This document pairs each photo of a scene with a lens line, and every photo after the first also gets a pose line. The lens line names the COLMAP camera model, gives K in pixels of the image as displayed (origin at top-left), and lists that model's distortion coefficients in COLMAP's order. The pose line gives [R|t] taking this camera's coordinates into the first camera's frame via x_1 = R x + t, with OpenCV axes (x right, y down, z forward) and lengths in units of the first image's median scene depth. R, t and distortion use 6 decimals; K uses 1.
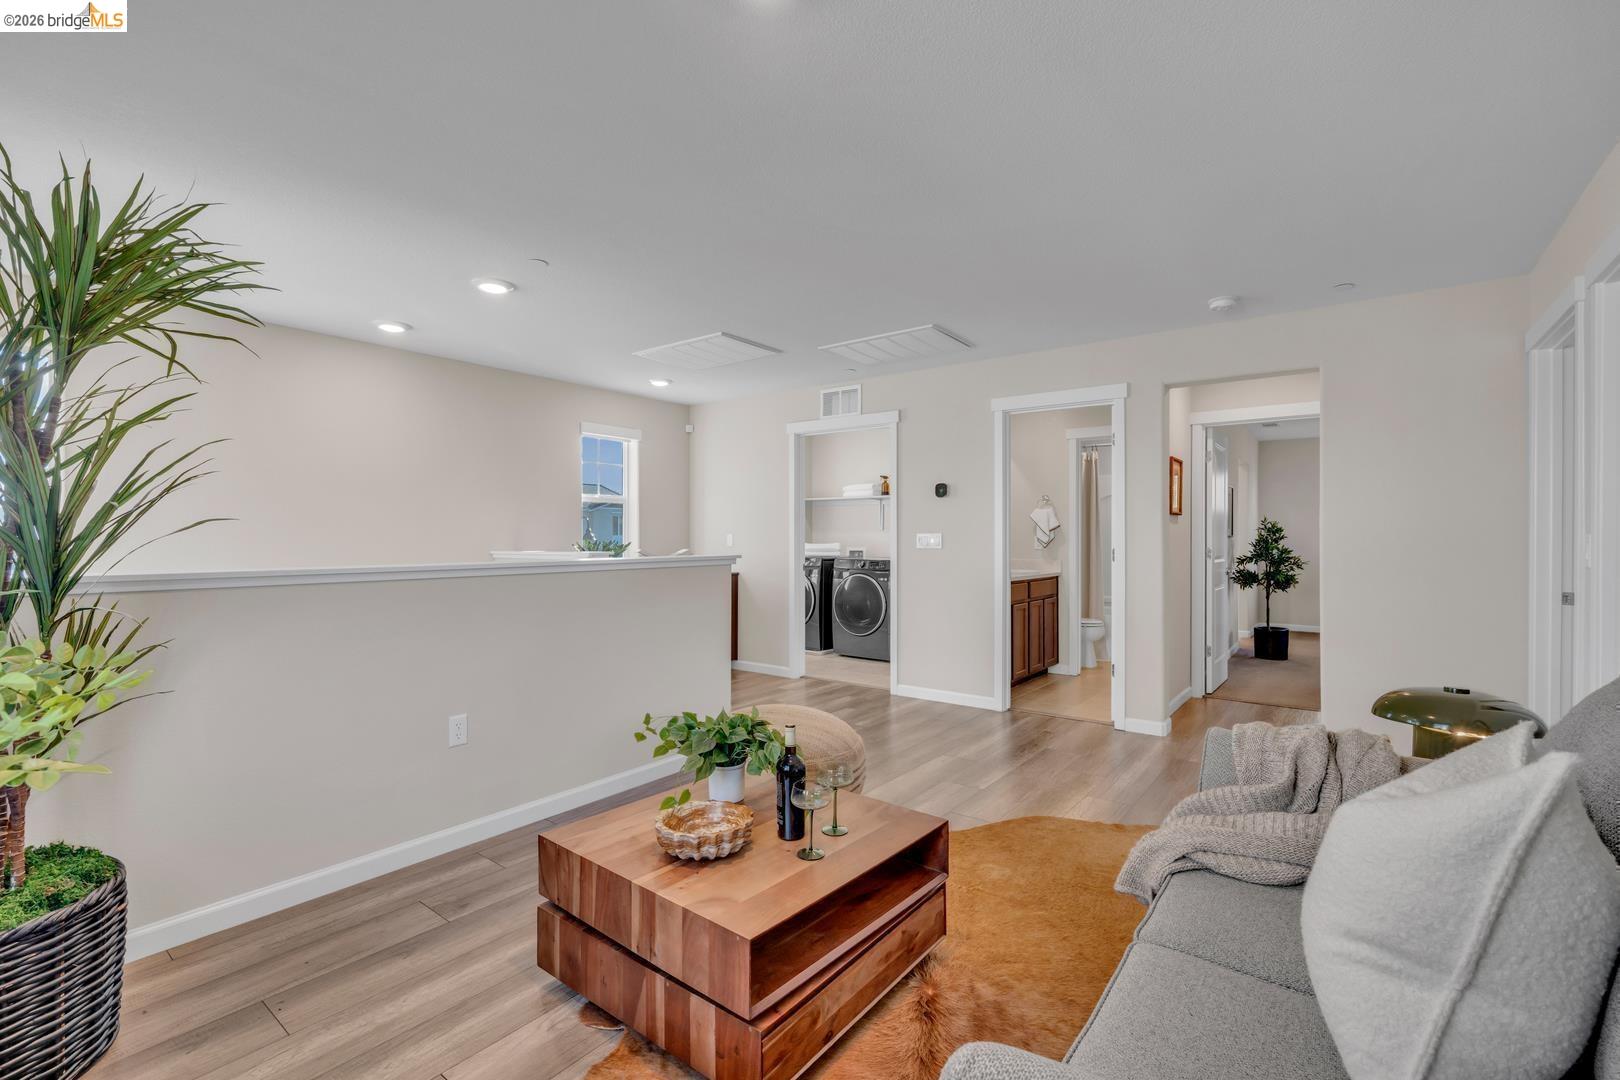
lens RADIAL K [[706.2, 0, 821.8], [0, 706.2, 542.9], [0, 0, 1]] dist [-0.003186, 0.000801]
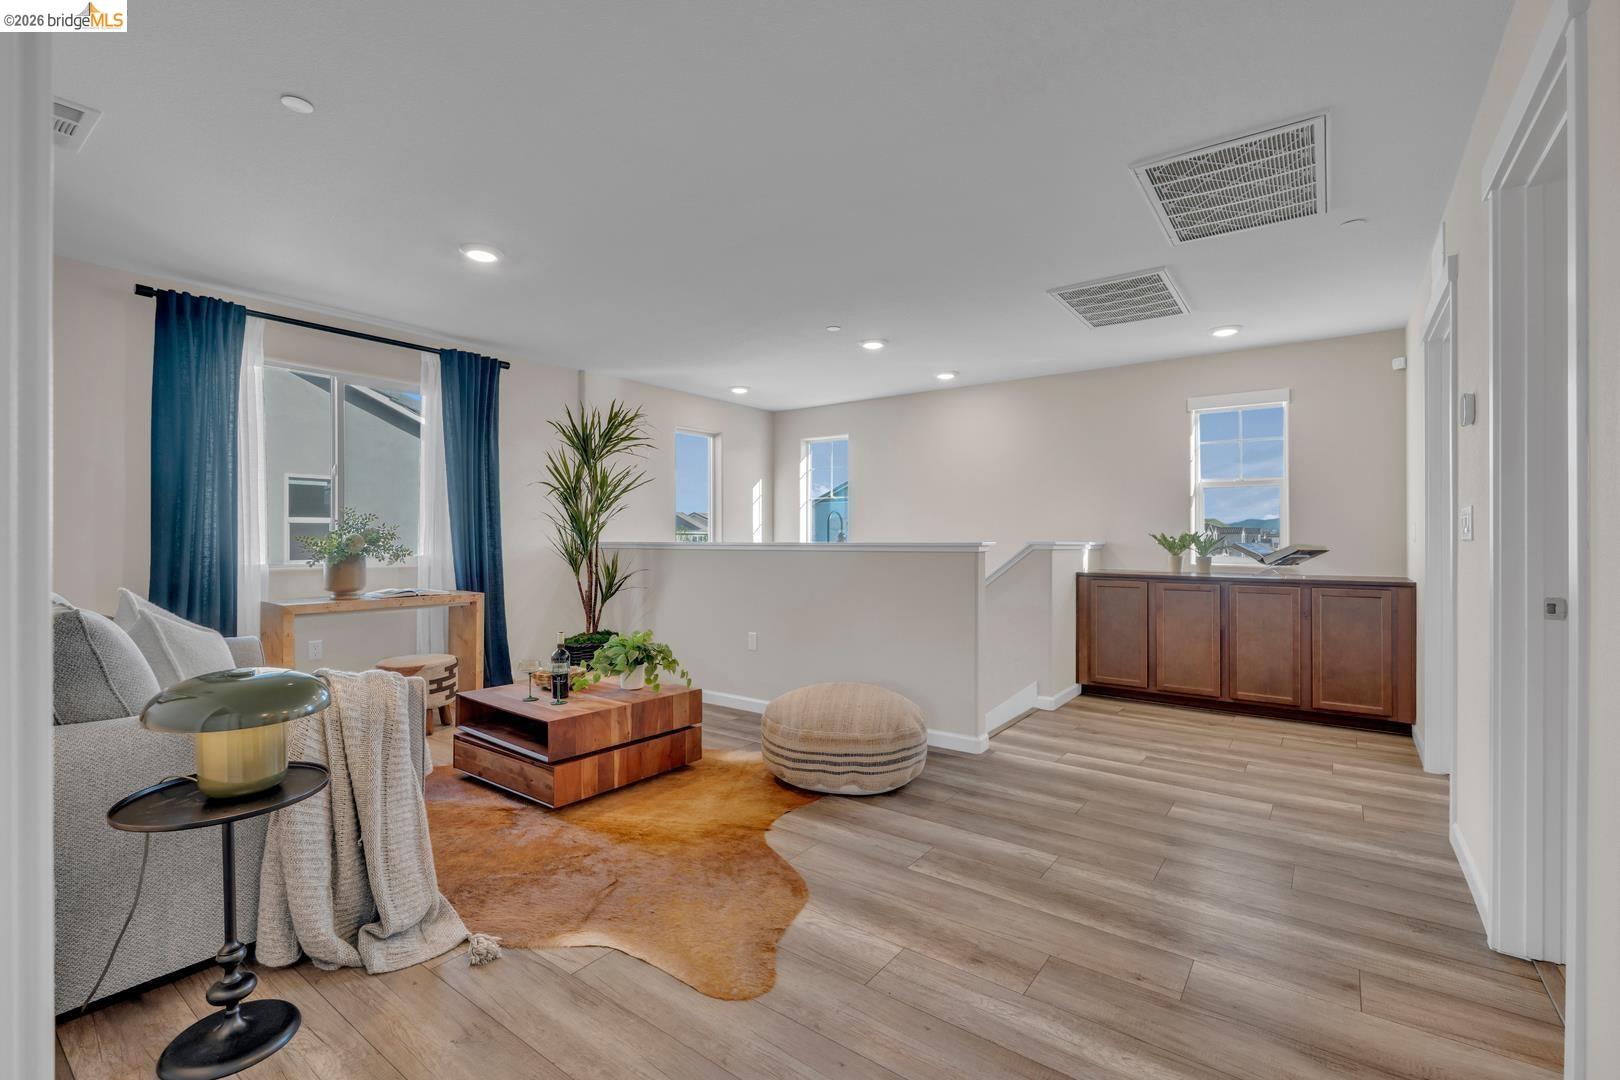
lens RADIAL K [[706.2, 0, 819.2], [0, 706.2, 536.6], [0, 0, 1]] dist [-0.003186, 0.000801]
pose [[0.024496, 0.001444, -0.999699, 0.913165], [-0.005253, 0.999985, 0.001316, 0.007648], [0.999686, 0.005219, 0.024503, 0.855529]]
